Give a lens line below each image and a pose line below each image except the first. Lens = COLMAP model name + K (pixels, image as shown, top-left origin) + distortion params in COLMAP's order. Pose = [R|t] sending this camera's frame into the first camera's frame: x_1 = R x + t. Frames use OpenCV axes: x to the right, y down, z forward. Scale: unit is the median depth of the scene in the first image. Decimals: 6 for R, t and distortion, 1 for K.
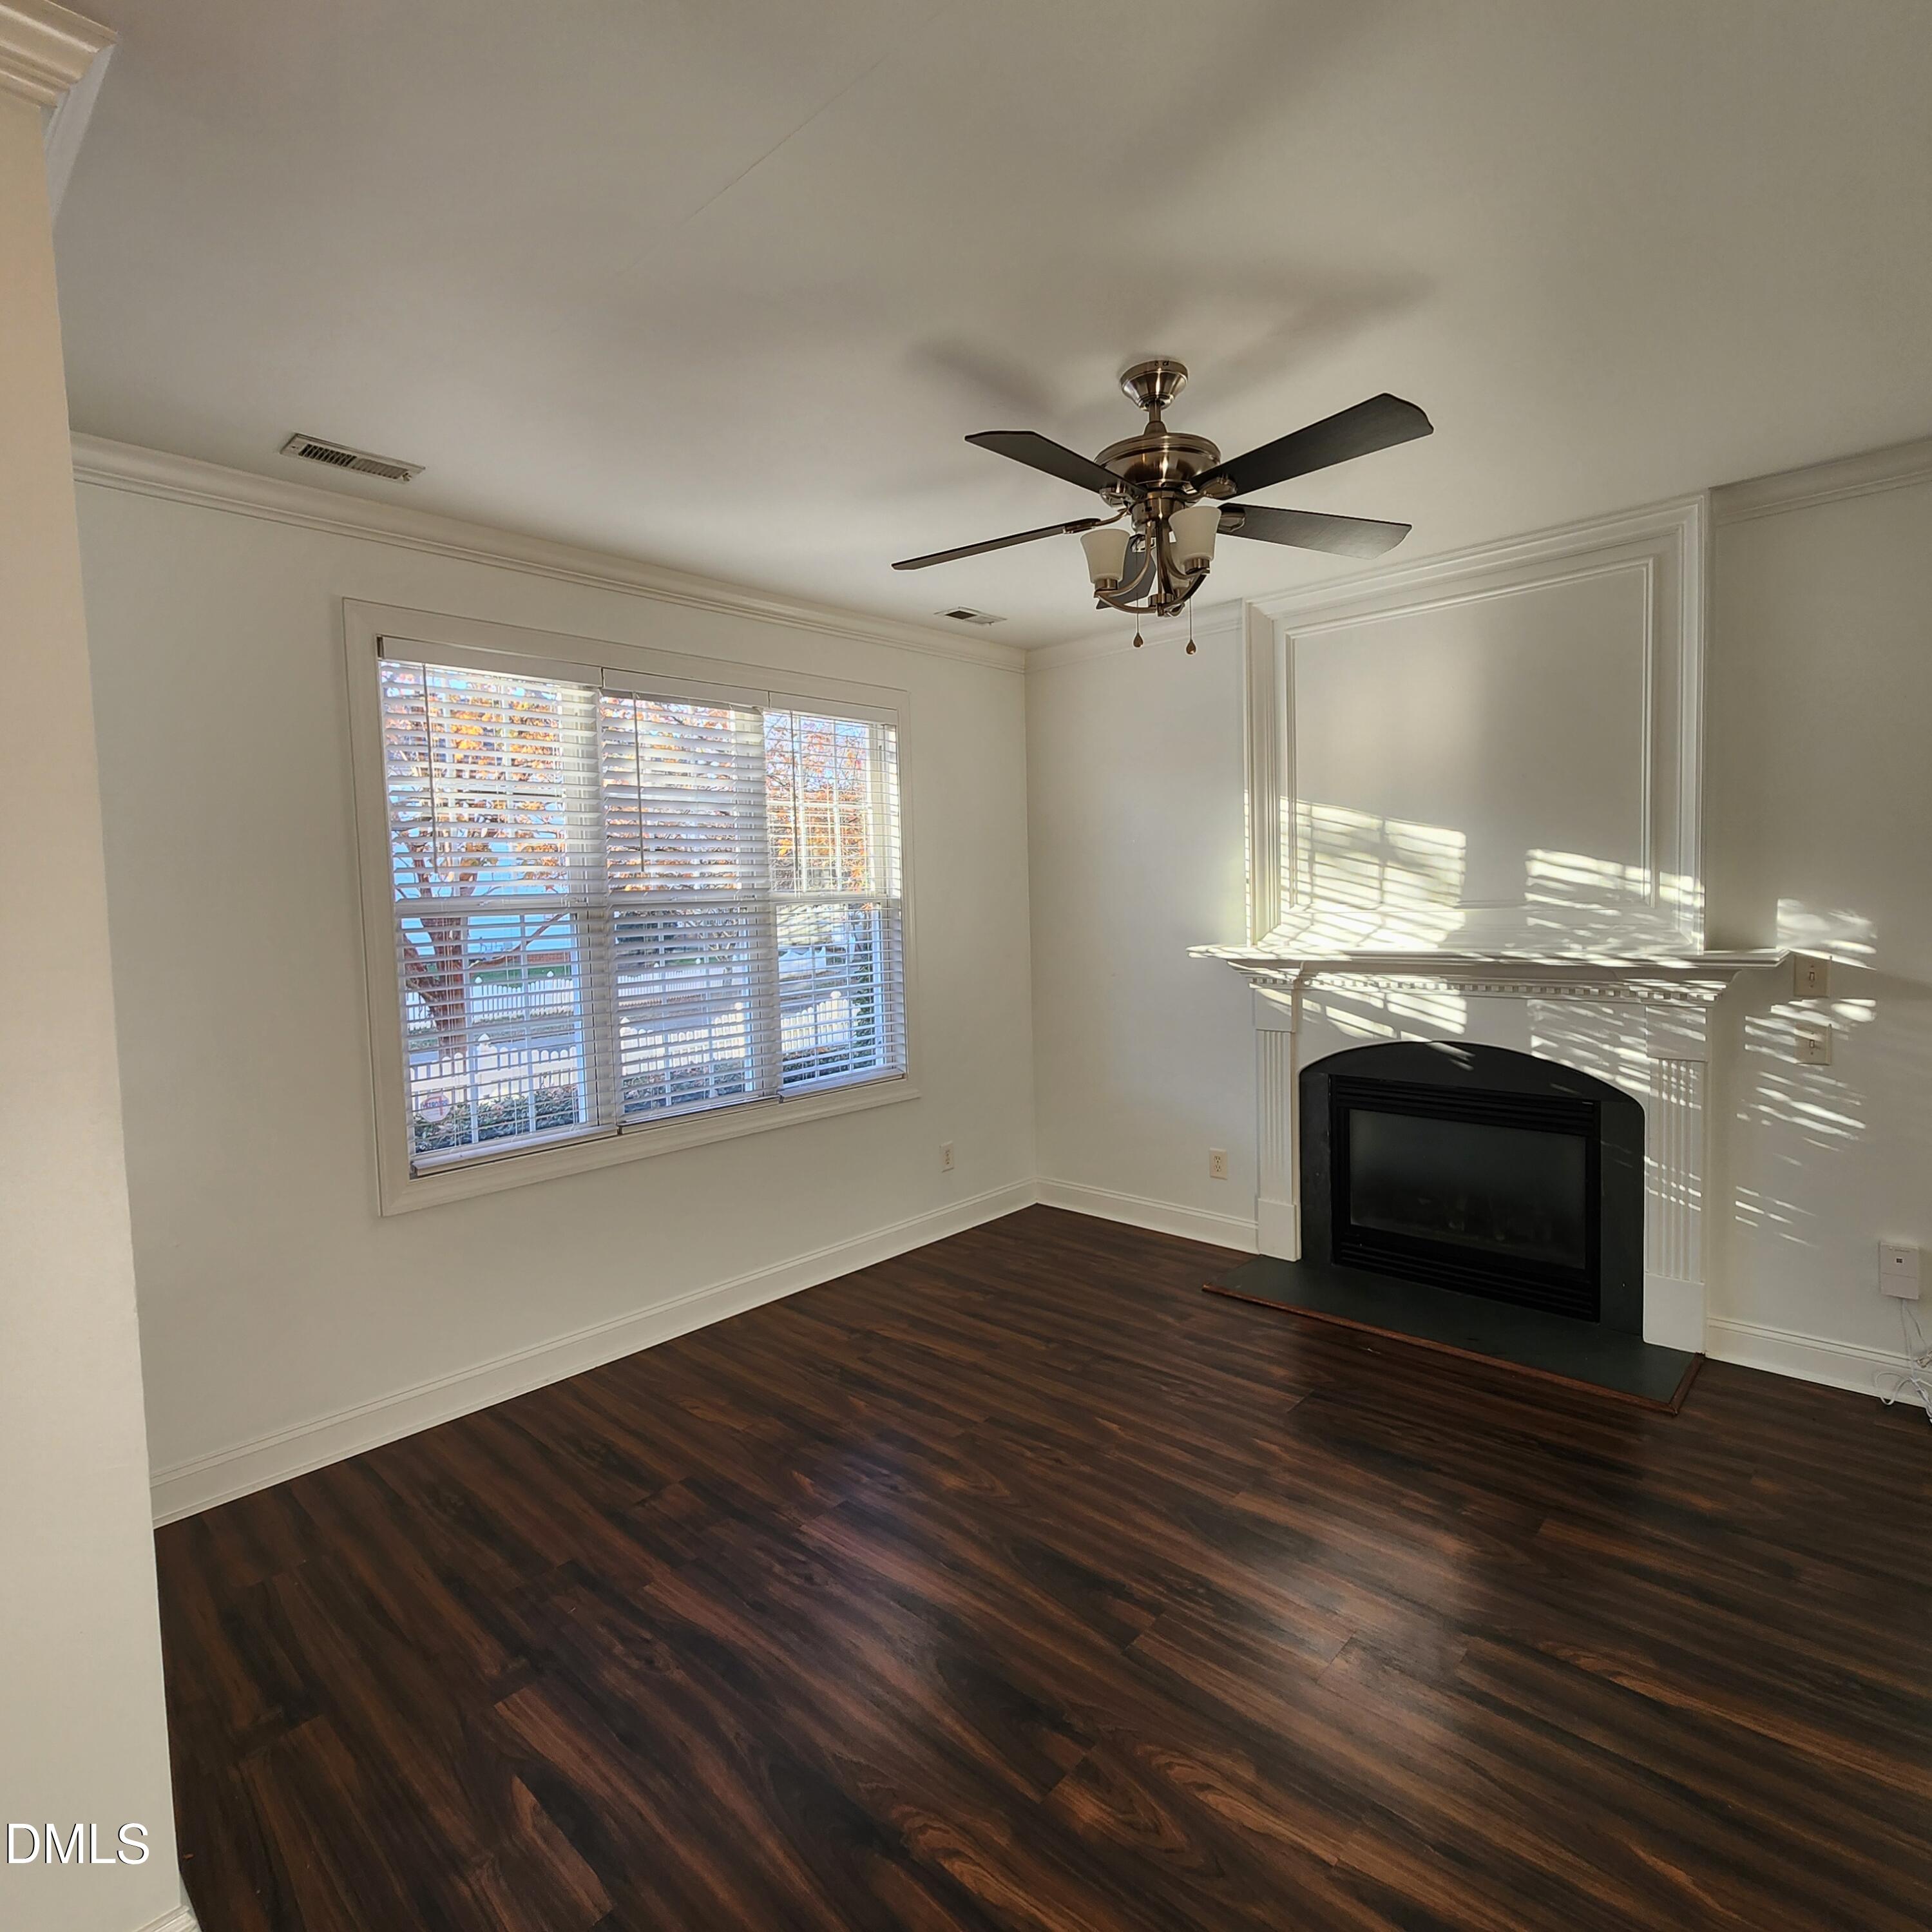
lens RADIAL K [[1058.2, 0, 961.1], [0, 1058.2, 963.0], [0, 0, 1]] dist [0.003004, -0.003298]
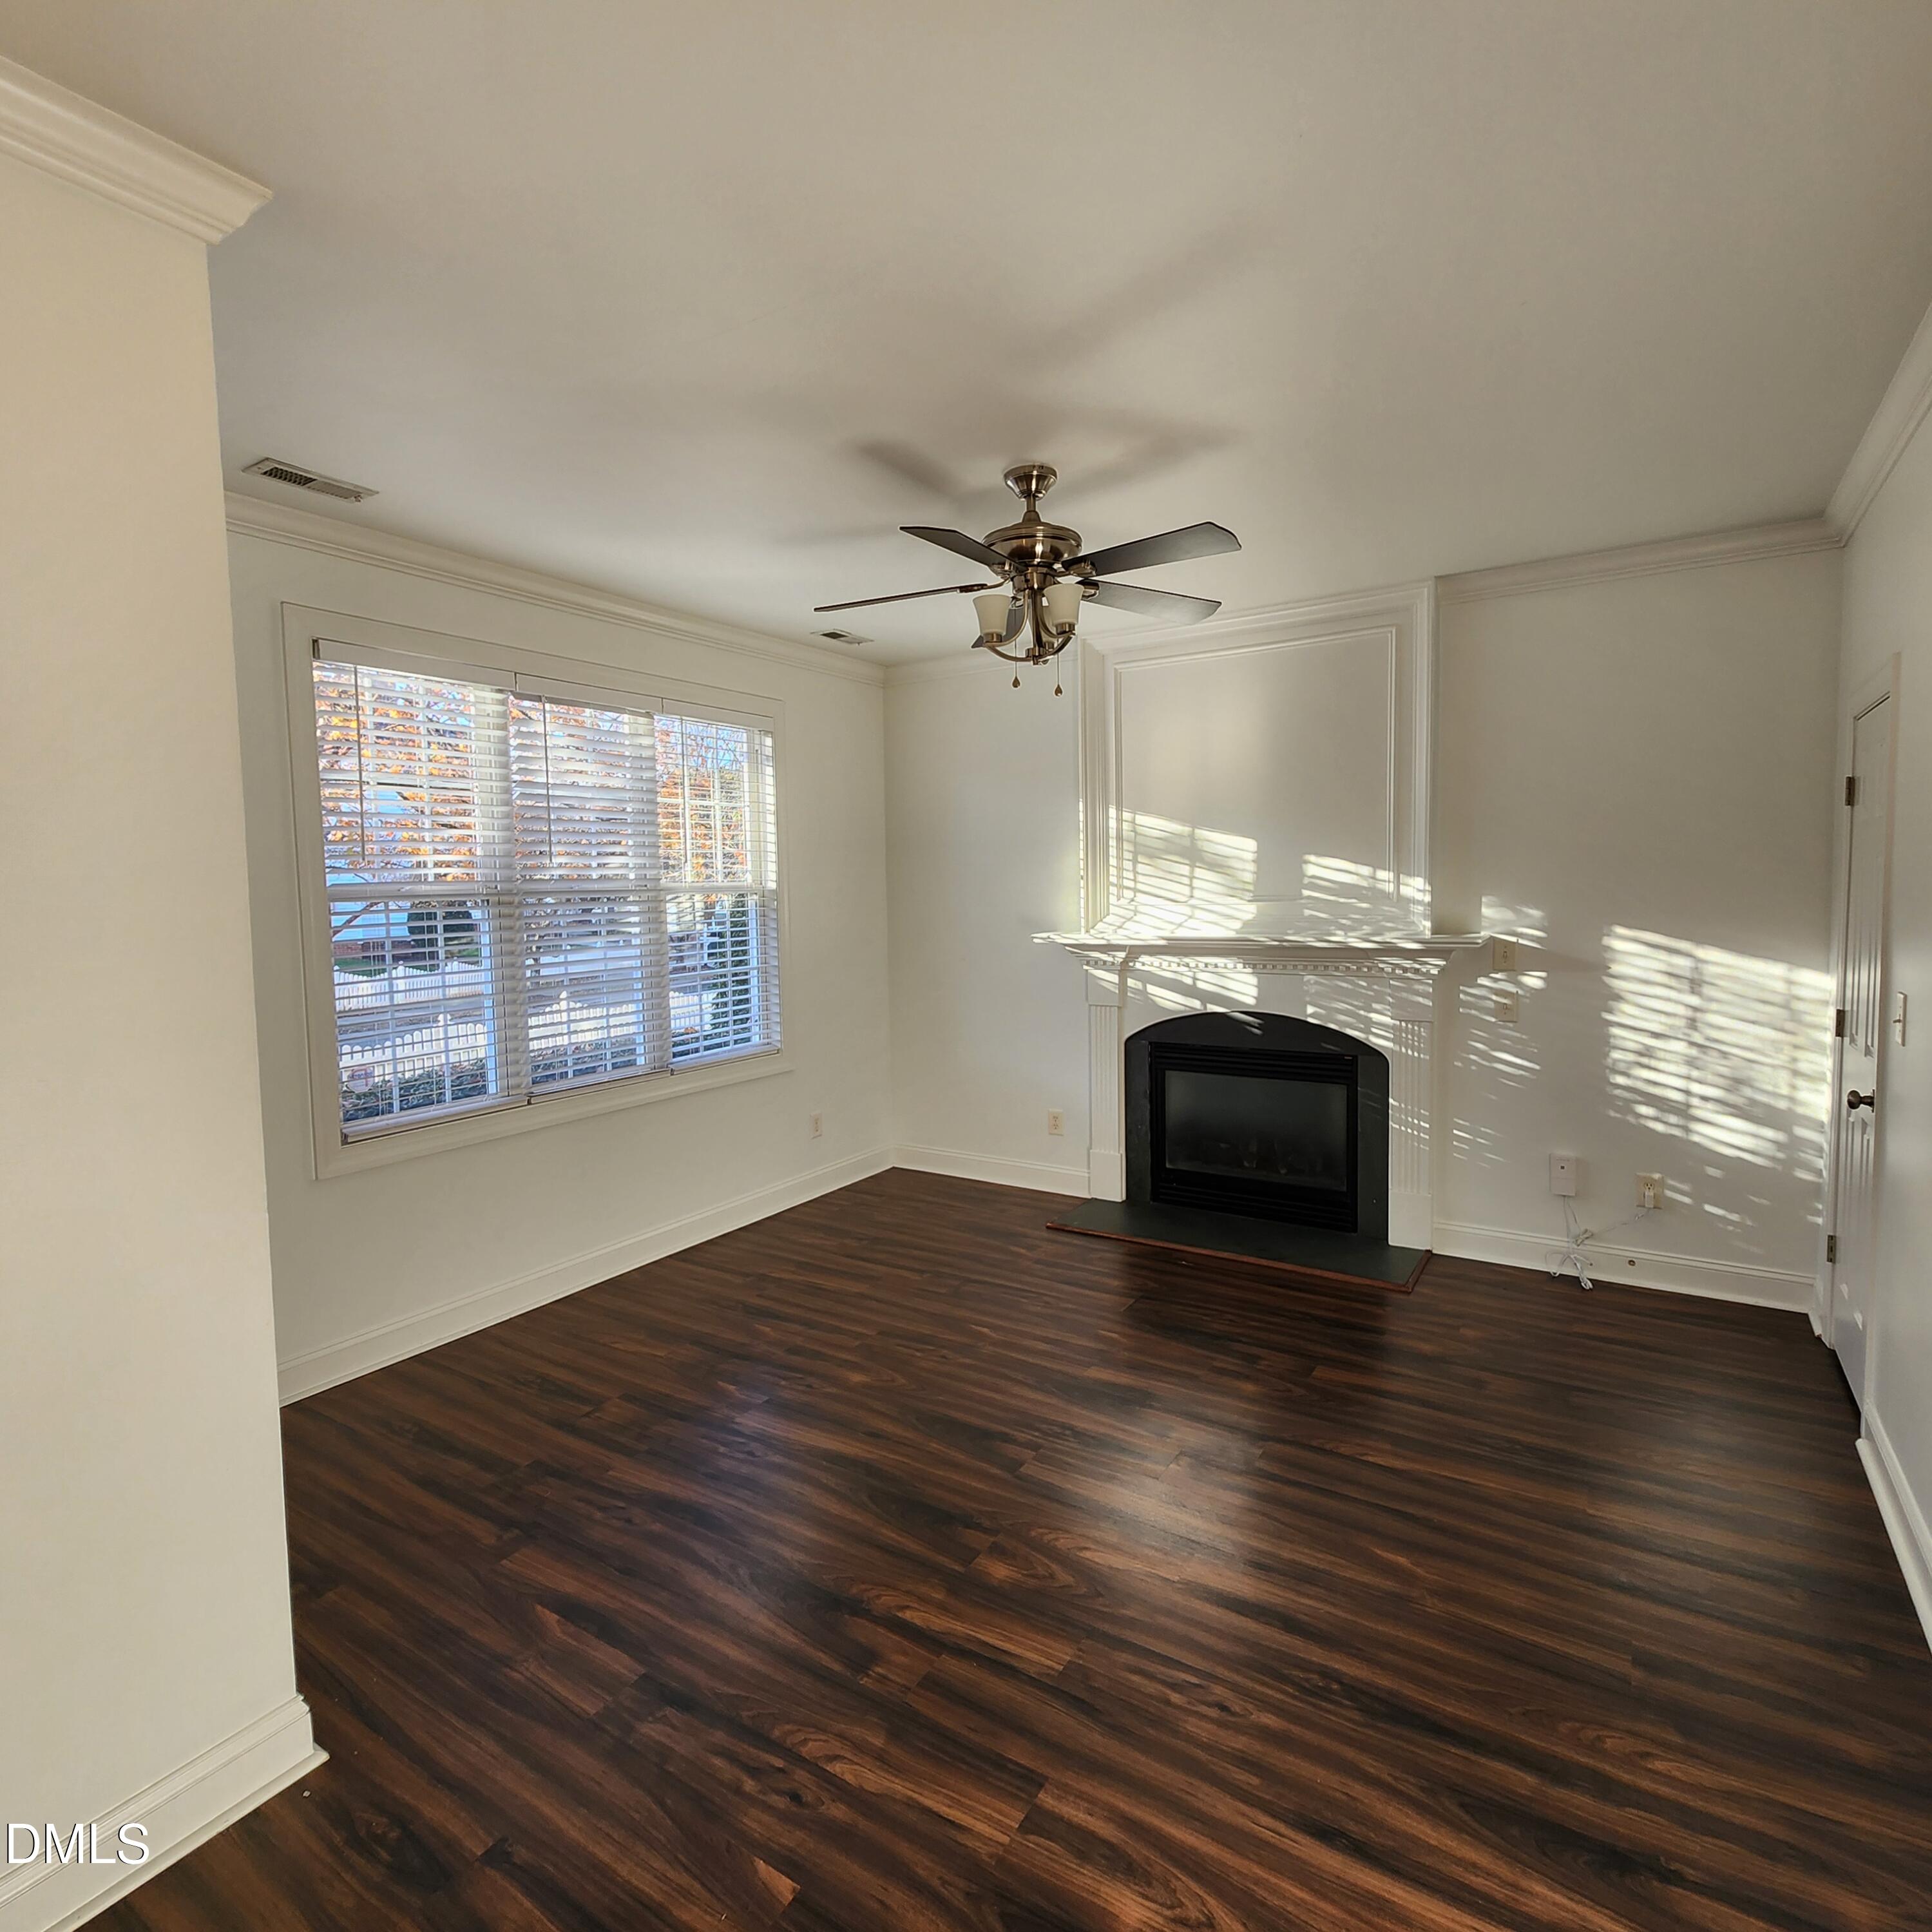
lens RADIAL K [[1058.2, 0, 967.9], [0, 1058.2, 962.0], [0, 0, 1]] dist [0.003004, -0.003298]
pose [[0.983073, -0.002262, 0.183201, -0.090642], [0.001583, 0.999991, 0.003849, 0.015330], [-0.183208, -0.003494, 0.983068, -0.167615]]
